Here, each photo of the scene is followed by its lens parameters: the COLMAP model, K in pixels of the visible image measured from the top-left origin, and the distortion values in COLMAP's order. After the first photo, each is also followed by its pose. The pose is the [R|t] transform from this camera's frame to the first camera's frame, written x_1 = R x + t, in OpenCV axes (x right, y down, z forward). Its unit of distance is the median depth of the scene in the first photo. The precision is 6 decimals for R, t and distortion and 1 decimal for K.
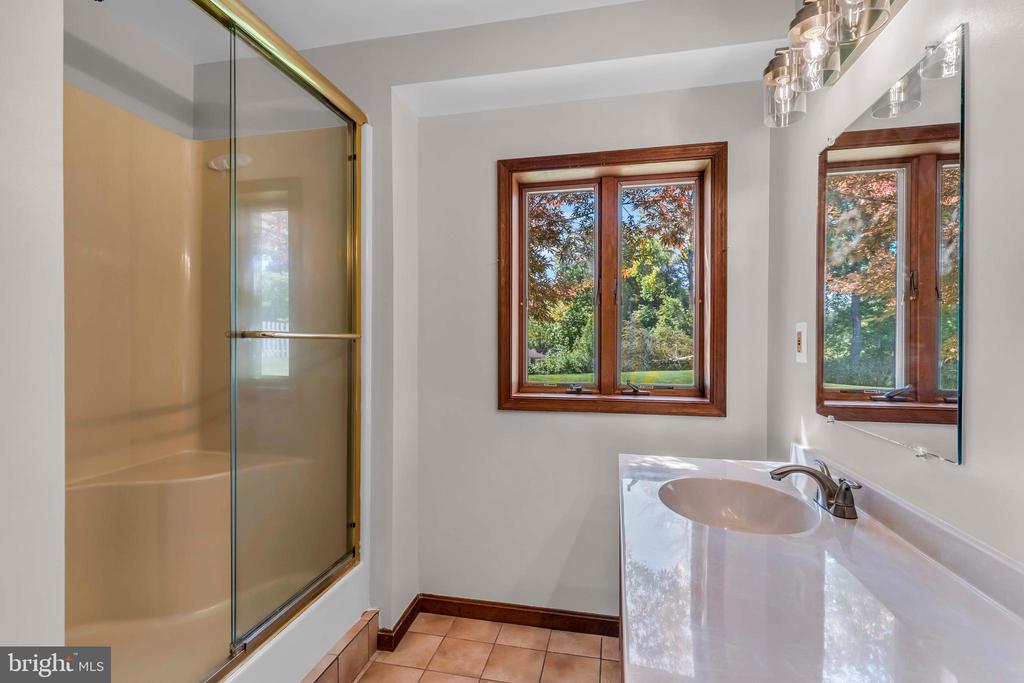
lens RADIAL K [[496.4, 0, 505.4], [0, 496.4, 342.1], [0, 0, 1]] dist [0.004201, -0.000066]
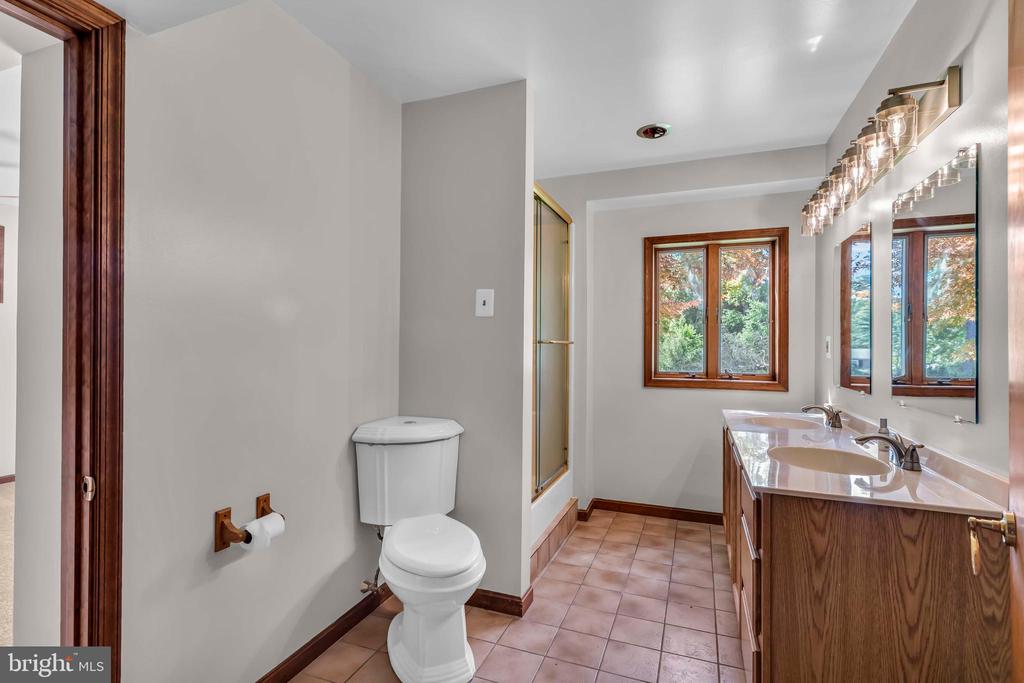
lens RADIAL K [[496.4, 0, 518.9], [0, 496.4, 341.0], [0, 0, 1]] dist [0.004201, -0.000066]
pose [[0.991839, 0.002569, -0.127468, -0.221779], [-0.004088, 0.999924, -0.011651, 0.003875], [0.127429, 0.012077, 0.991774, -0.714340]]
